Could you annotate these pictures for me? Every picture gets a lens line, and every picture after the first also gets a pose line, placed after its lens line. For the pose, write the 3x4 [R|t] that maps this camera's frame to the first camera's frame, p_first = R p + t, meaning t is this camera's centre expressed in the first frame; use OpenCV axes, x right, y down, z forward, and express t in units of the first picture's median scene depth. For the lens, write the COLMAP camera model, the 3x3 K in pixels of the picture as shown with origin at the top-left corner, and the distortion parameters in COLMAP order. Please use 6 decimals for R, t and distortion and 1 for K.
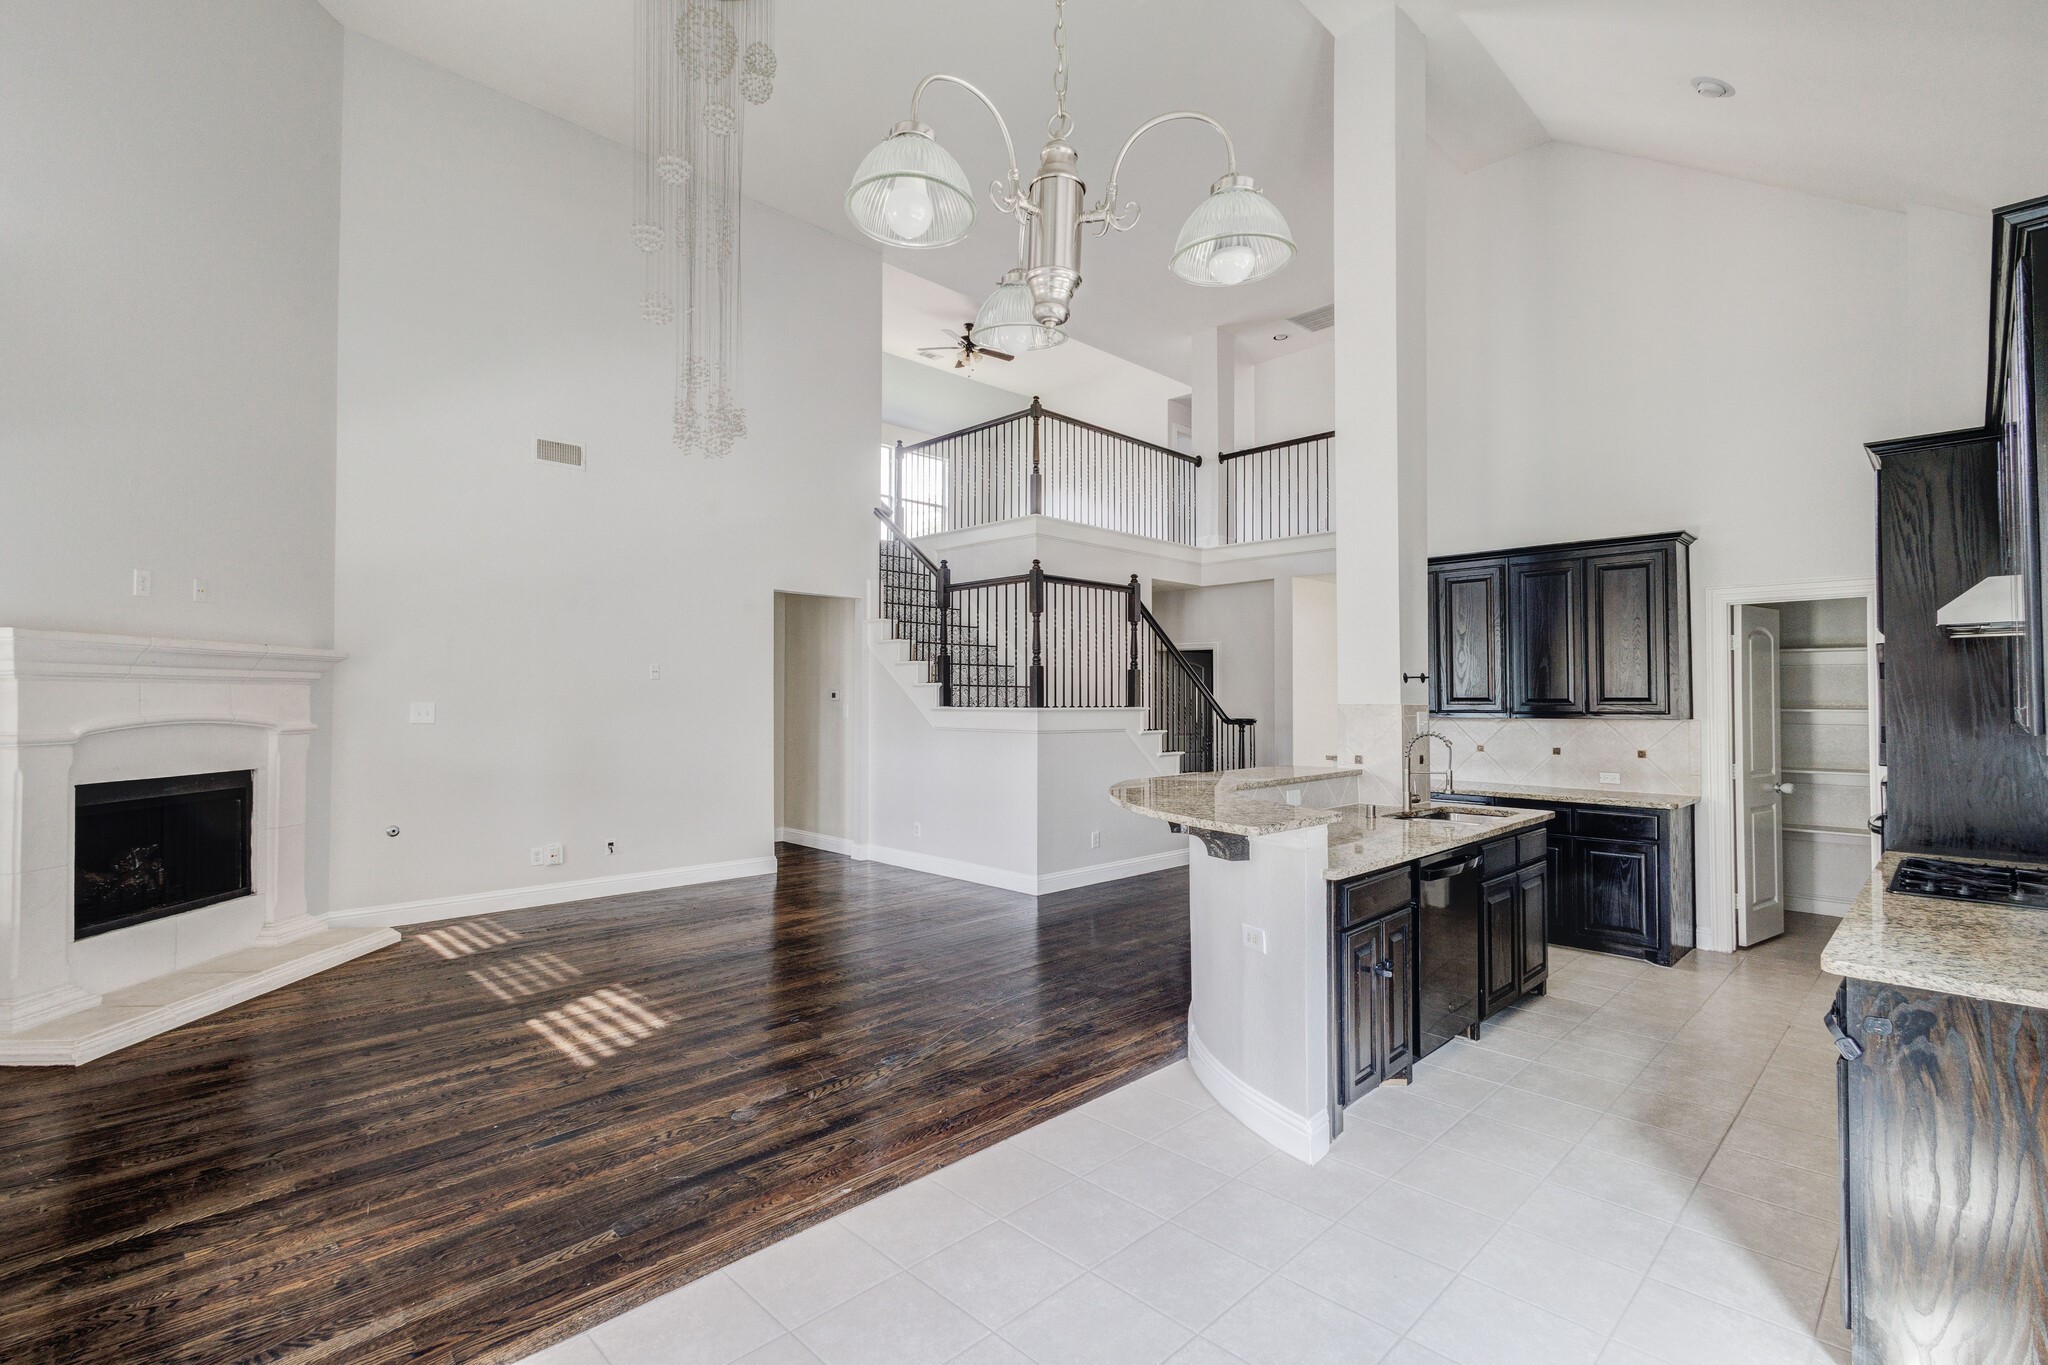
lens RADIAL K [[937.0, 0, 1025.7], [0, 937.0, 678.5], [0, 0, 1]] dist [0.007754, -0.000943]
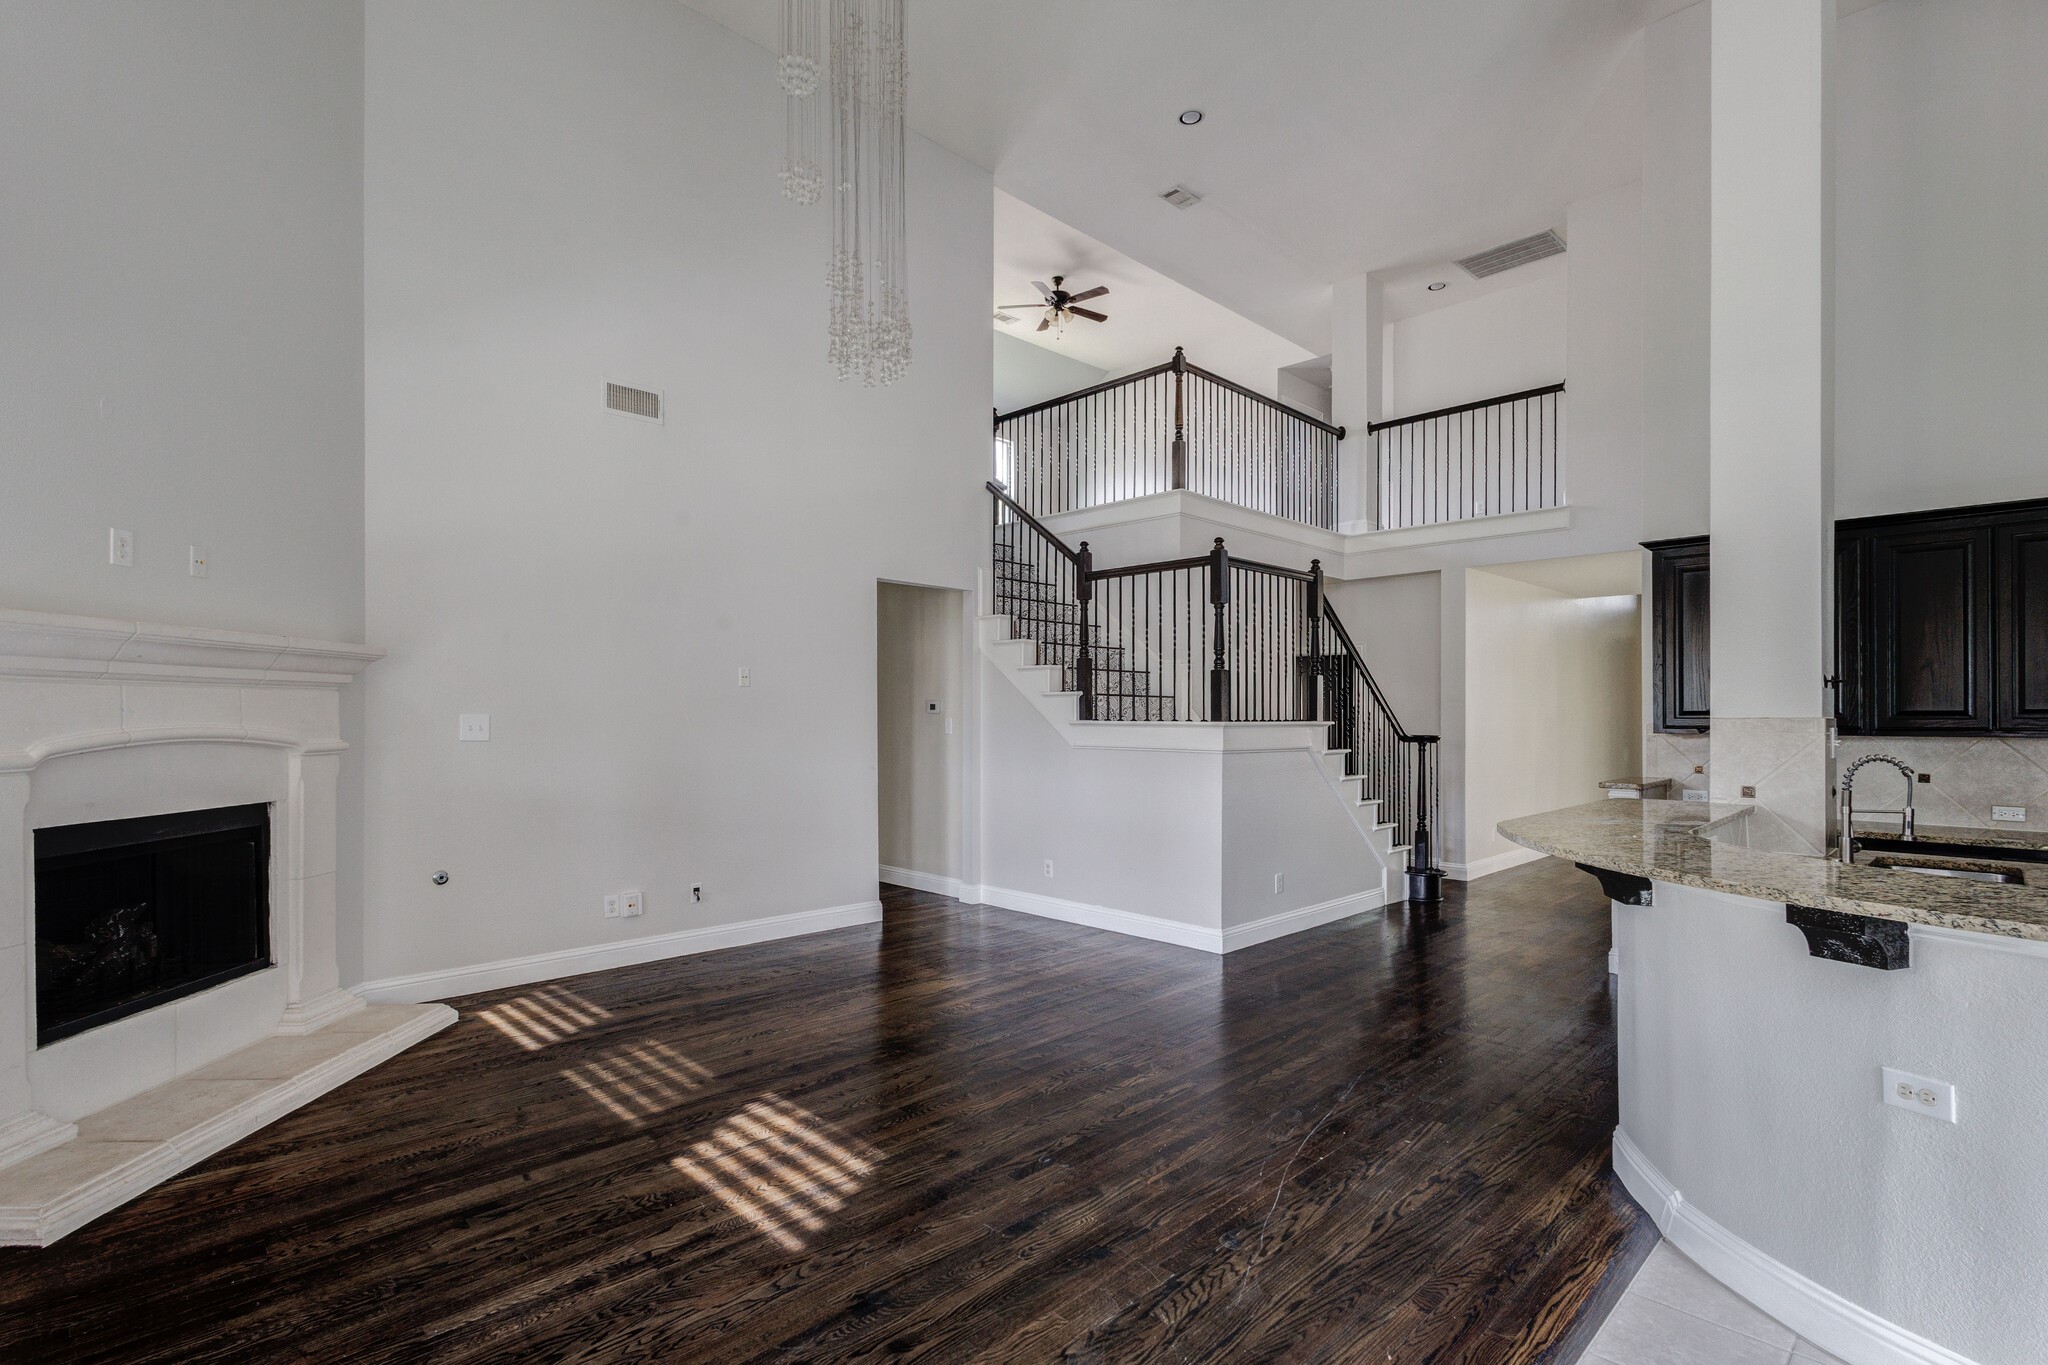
lens RADIAL K [[969.3, 0, 1013.5], [0, 969.3, 714.2], [0, 0, 1]] dist [0.010675, -0.001334]
pose [[0.999979, 0.001000, -0.006394, -0.194038], [-0.000853, 0.999737, 0.022936, 0.006783], [0.006415, -0.022931, 0.999716, 0.197575]]
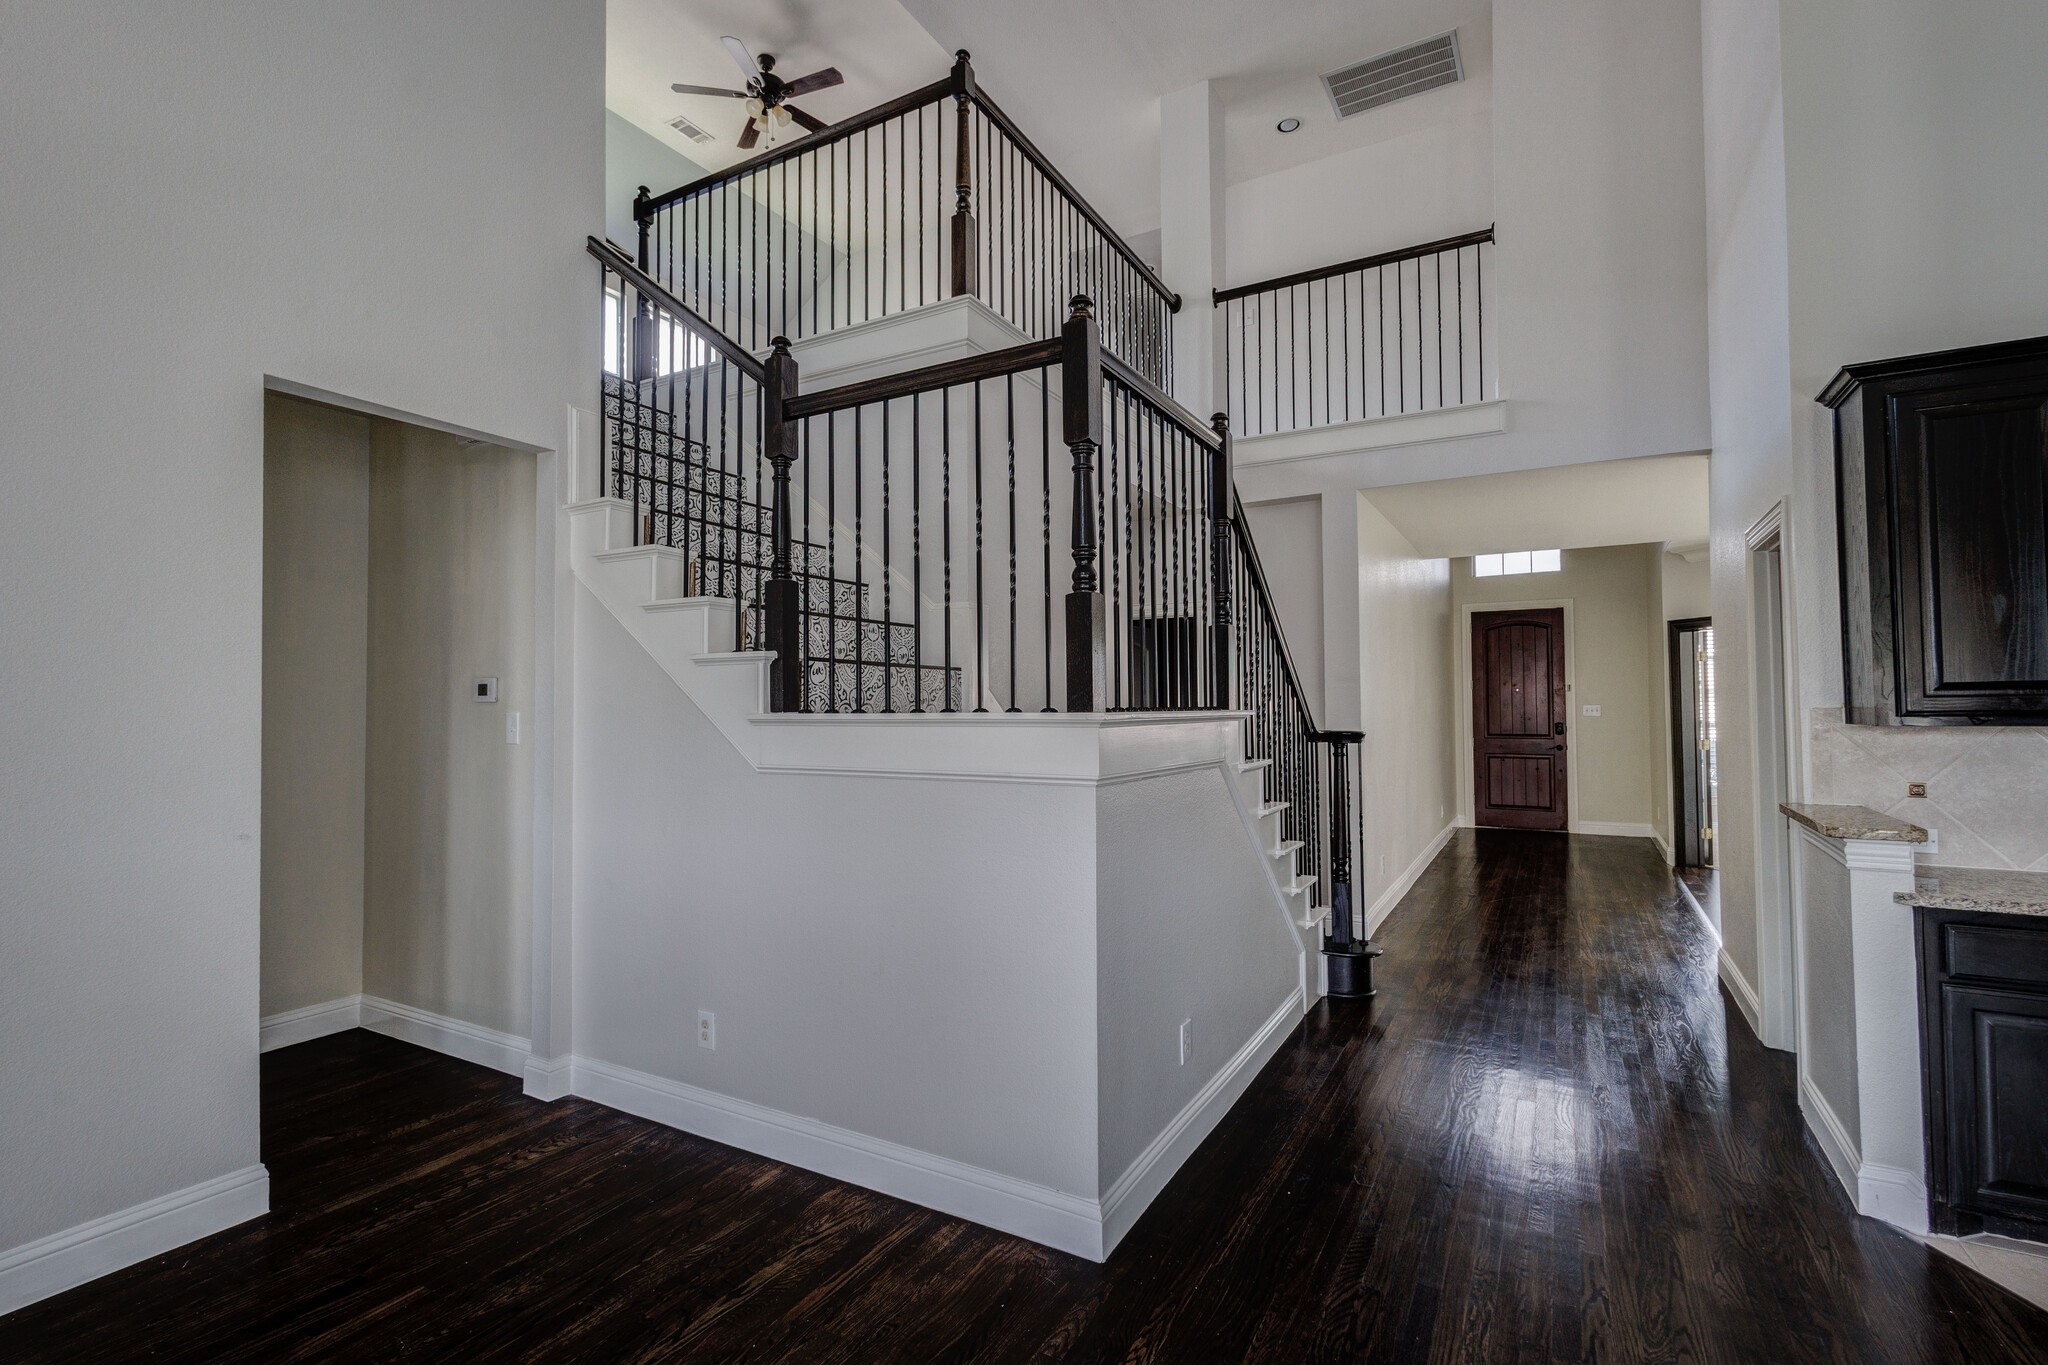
lens RADIAL K [[937.0, 0, 1025.7], [0, 937.0, 678.5], [0, 0, 1]] dist [0.007754, -0.000943]
pose [[0.963438, 0.000704, 0.267930, -0.126353], [0.001438, 0.999969, -0.007801, 0.025297], [-0.267927, 0.007901, 0.963407, 0.805639]]
